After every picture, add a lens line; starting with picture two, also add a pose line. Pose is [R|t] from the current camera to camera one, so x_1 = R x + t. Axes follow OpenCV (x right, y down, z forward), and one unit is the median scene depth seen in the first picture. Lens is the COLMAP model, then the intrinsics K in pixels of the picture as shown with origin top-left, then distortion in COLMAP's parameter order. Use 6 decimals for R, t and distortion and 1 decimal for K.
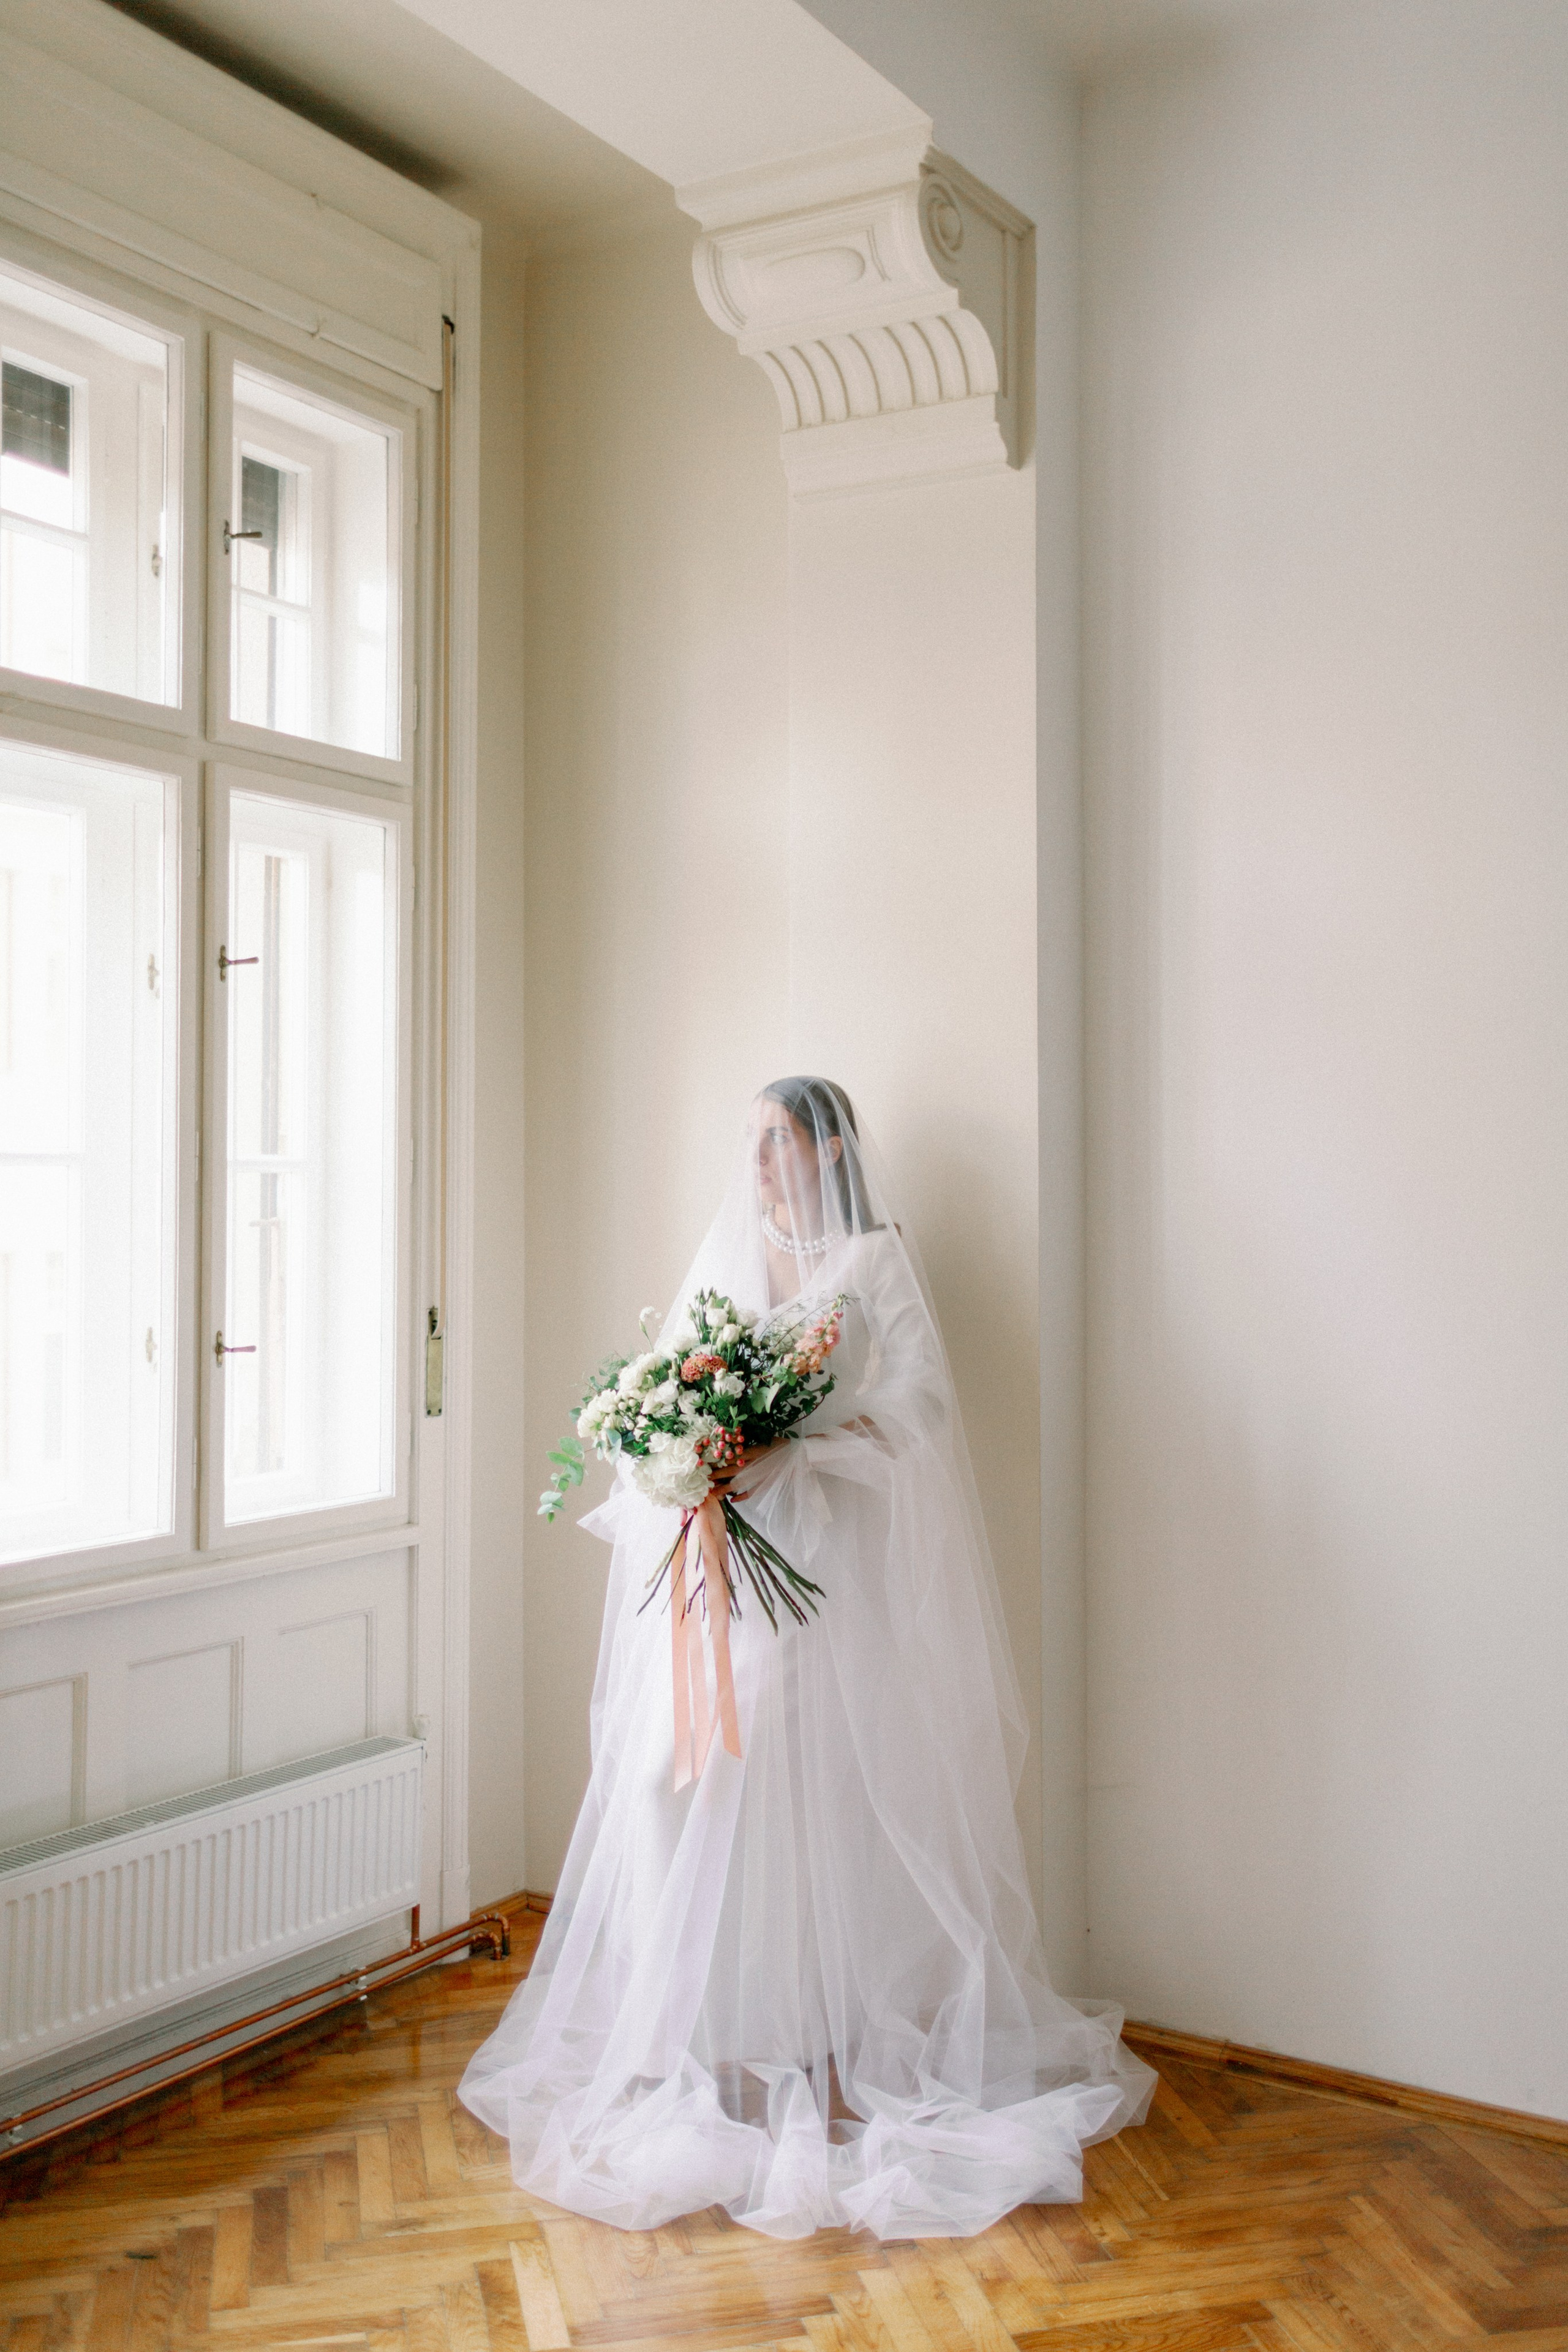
lens RADIAL K [[2223.2, 0, 779.3], [0, 2223.2, 1179.3], [0, 0, 1]] dist [0.001968, -0.000420]
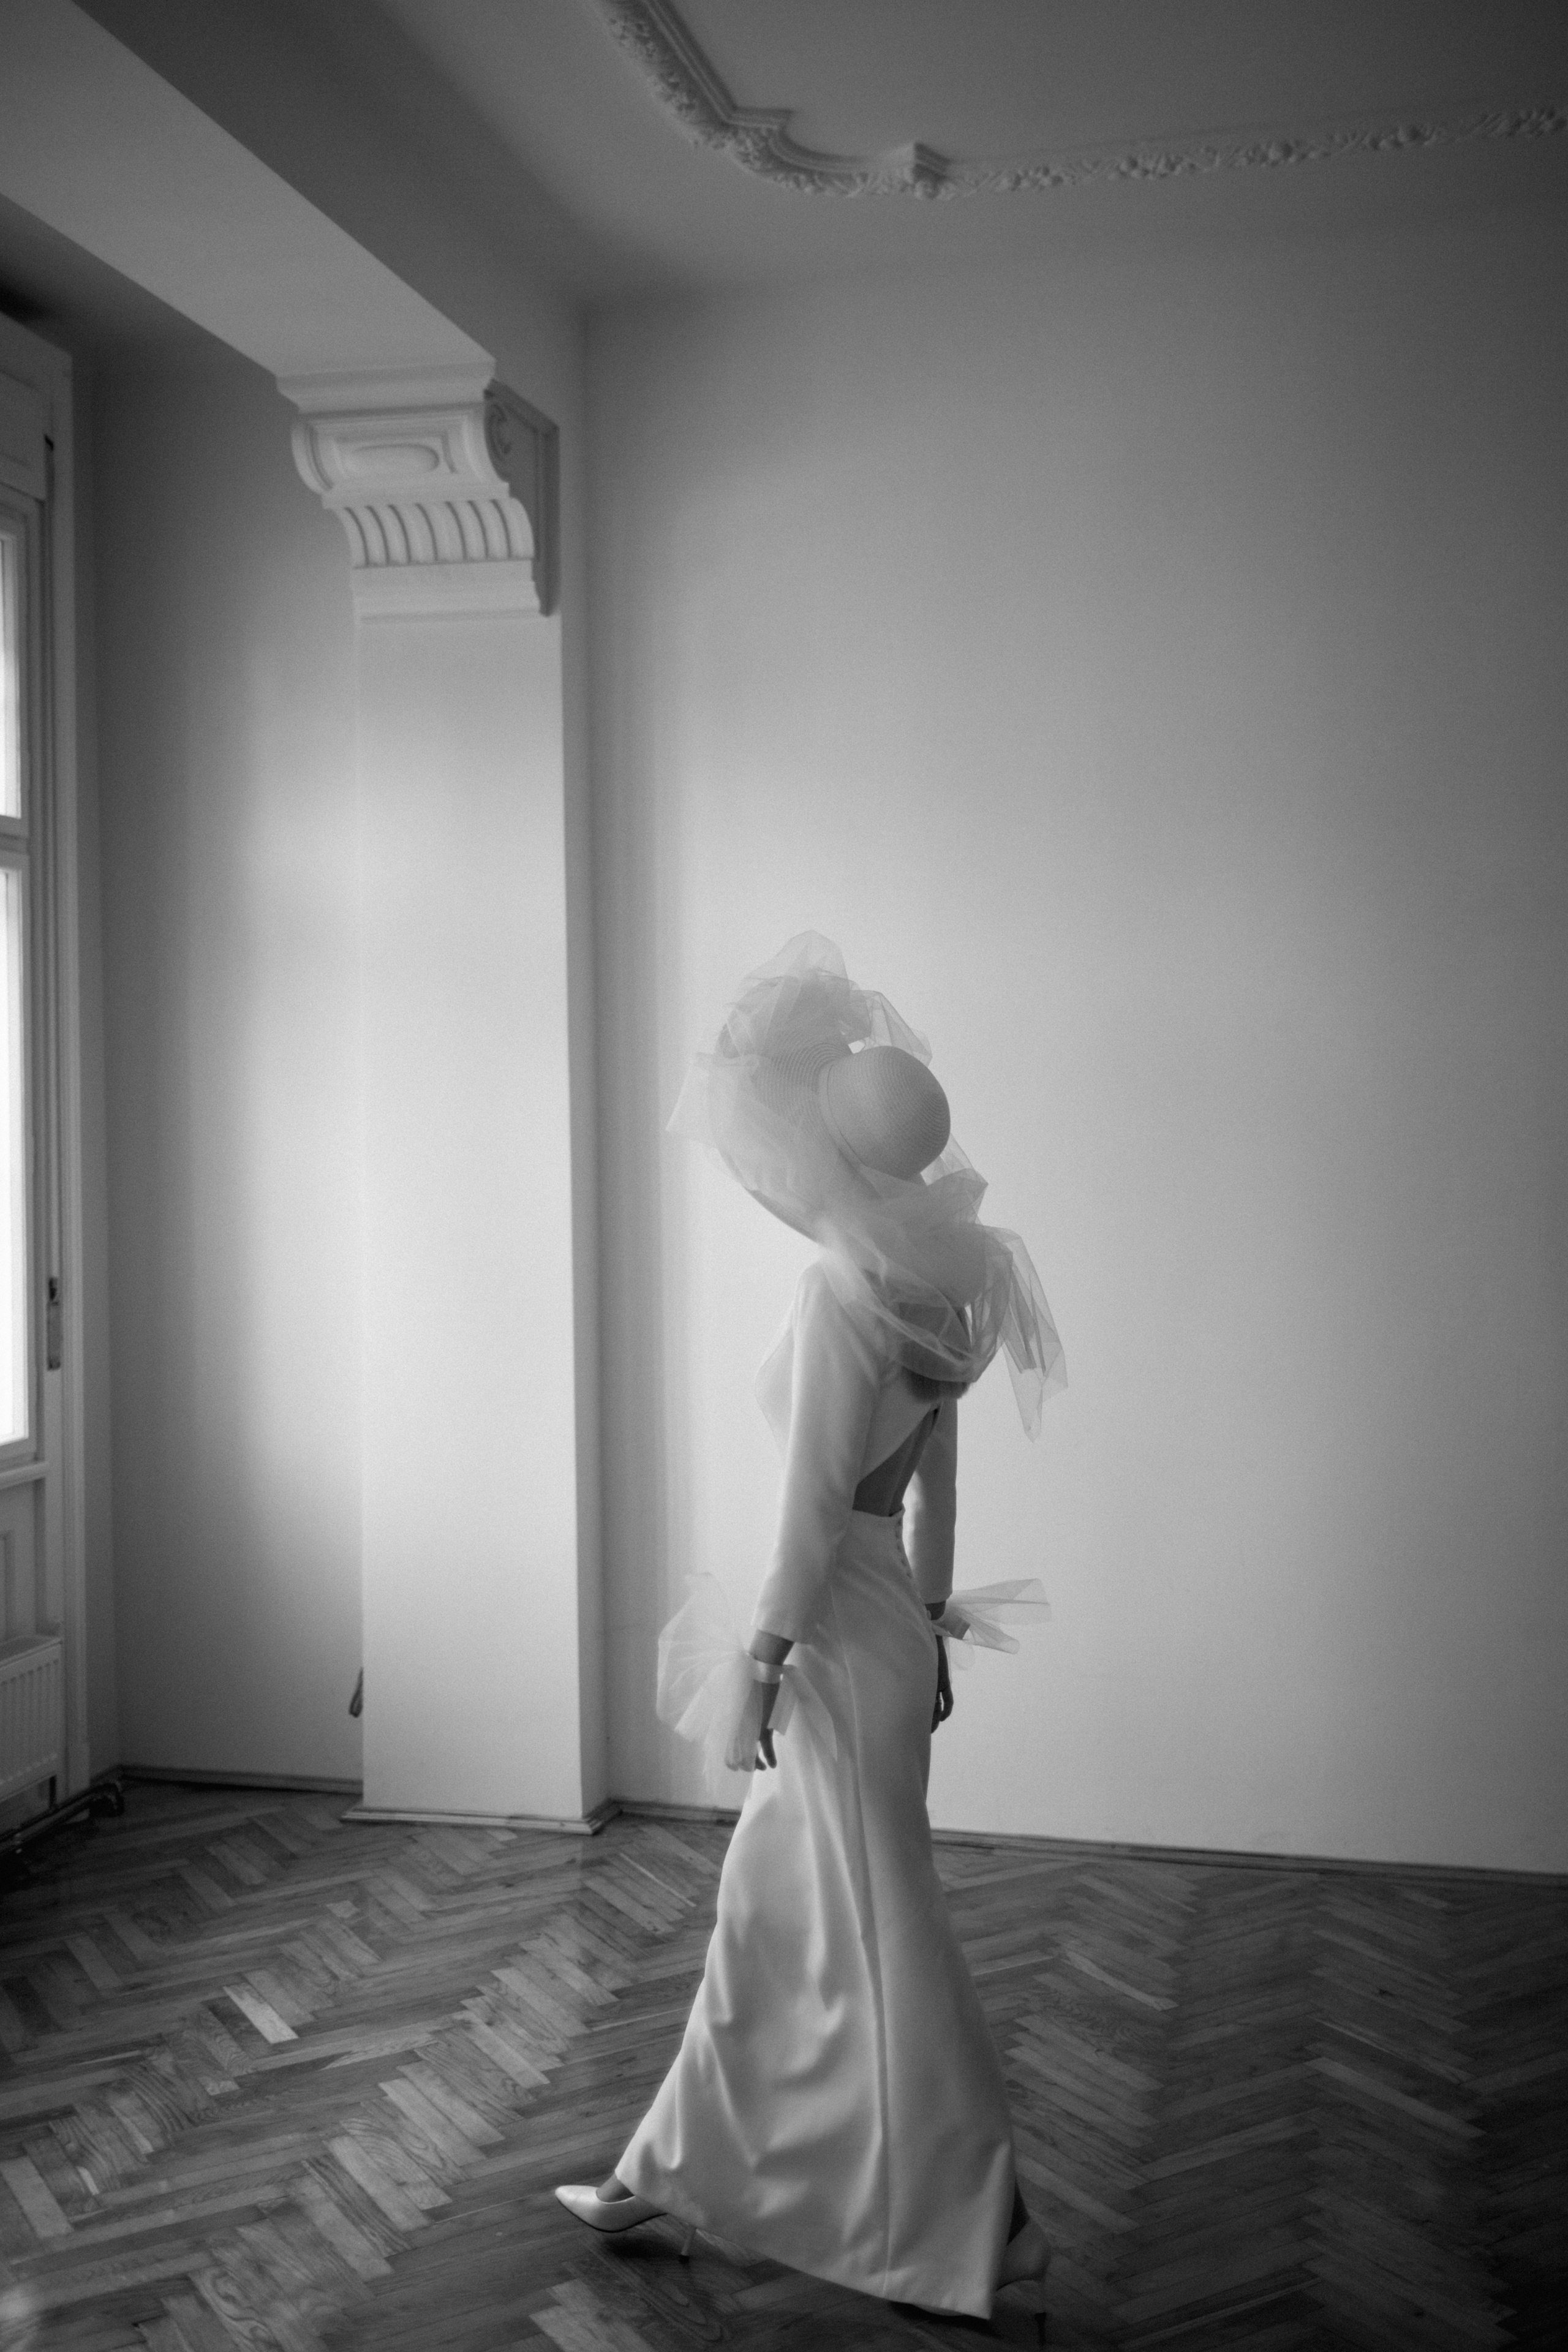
lens RADIAL K [[2223.2, 0, 779.3], [0, 2223.2, 1179.3], [0, 0, 1]] dist [0.001968, -0.000420]
pose [[0.953432, -0.017888, 0.301078, -0.162021], [0.009268, 0.999506, 0.030034, -0.030810], [-0.301467, -0.025845, 0.953126, -0.285548]]
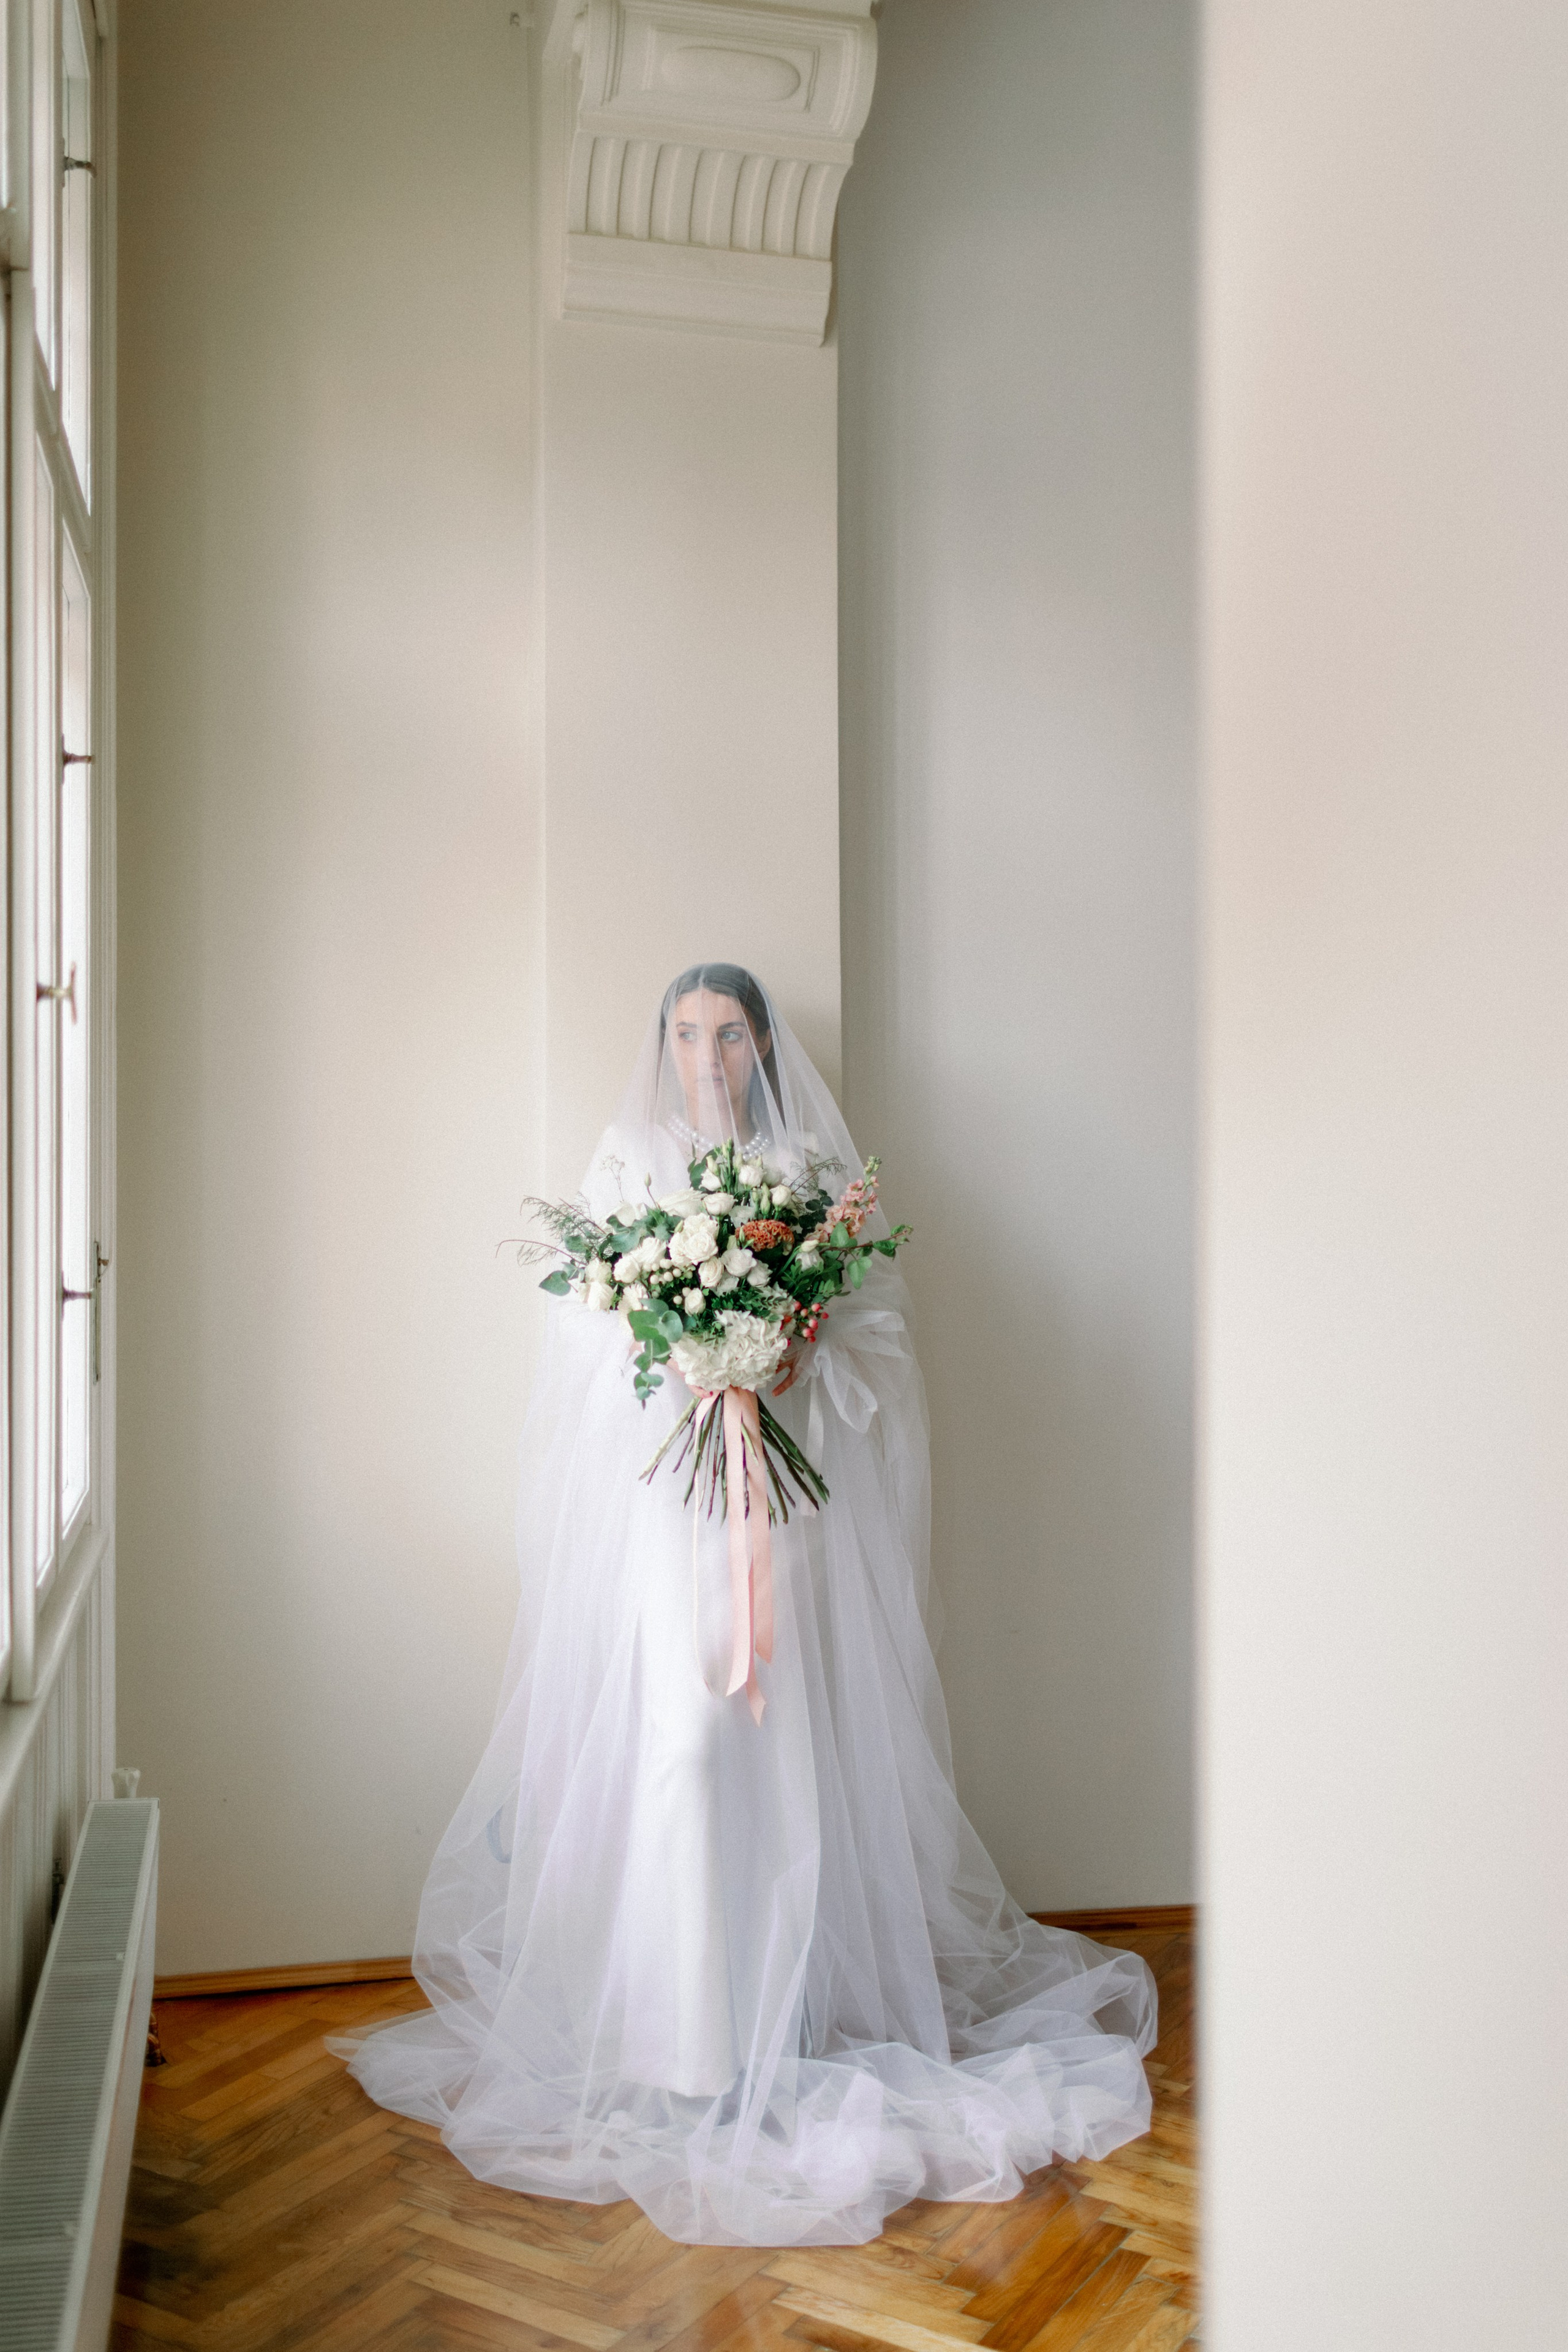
lens RADIAL K [[2240.5, 0, 779.9], [0, 2240.5, 1146.2], [0, 0, 1]] dist [0.051630, 0.010855]
pose [[0.710154, -0.005117, 0.704028, -0.611475], [-0.005702, 0.999899, 0.013019, 0.016952], [-0.704023, -0.013260, 0.710053, 0.316893]]
